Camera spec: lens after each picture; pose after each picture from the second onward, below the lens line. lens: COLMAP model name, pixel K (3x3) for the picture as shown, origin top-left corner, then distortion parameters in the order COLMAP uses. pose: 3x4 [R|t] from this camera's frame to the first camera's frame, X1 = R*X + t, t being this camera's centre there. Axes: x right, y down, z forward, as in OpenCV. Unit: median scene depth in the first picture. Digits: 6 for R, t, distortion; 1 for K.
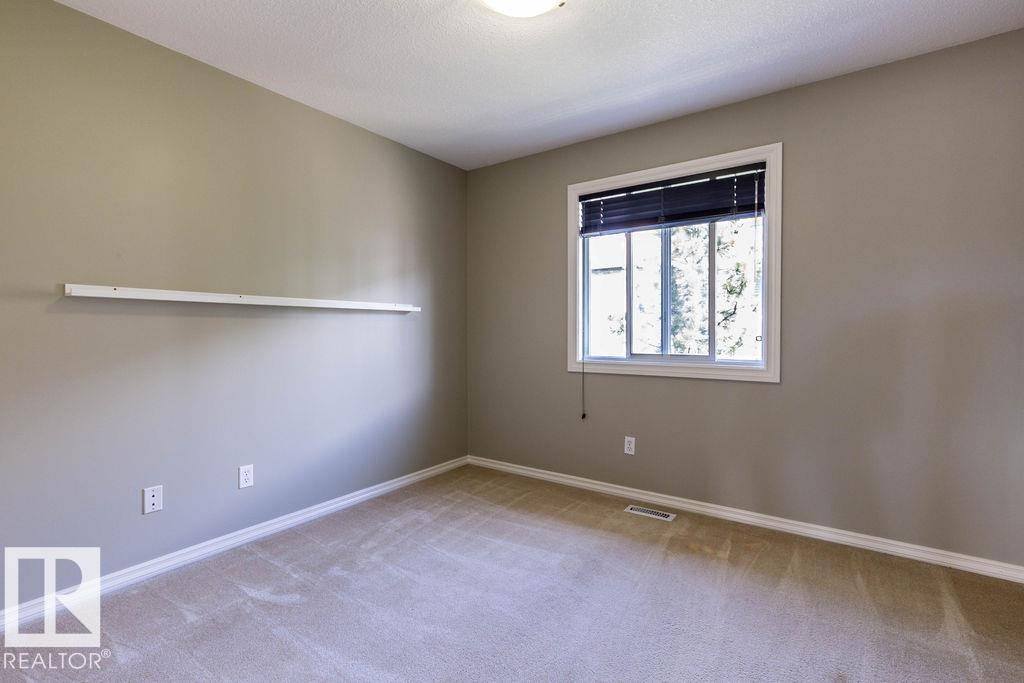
lens RADIAL K [[476.7, 0, 503.0], [0, 476.7, 328.7], [0, 0, 1]] dist [0.001961, -0.000460]
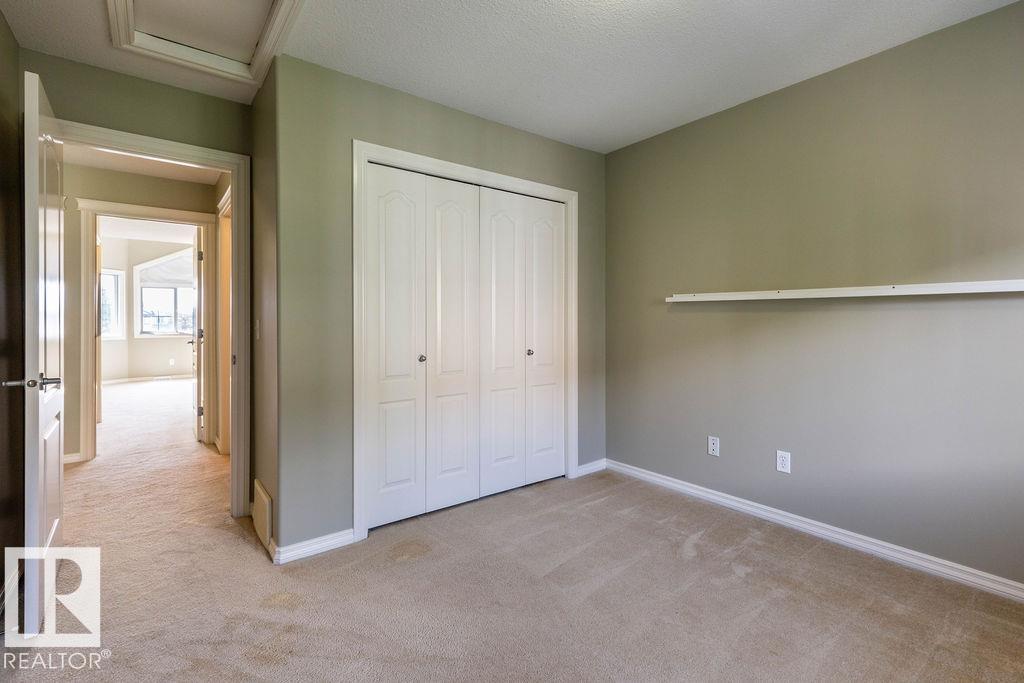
lens RADIAL K [[464.6, 0, 524.6], [0, 464.6, 327.0], [0, 0, 1]] dist [0.004775, 0.000265]
pose [[-0.270160, 0.014713, -0.962703, 0.742452], [0.002784, 0.999891, 0.014500, -0.007171], [0.962811, 0.001237, -0.270172, 0.896740]]
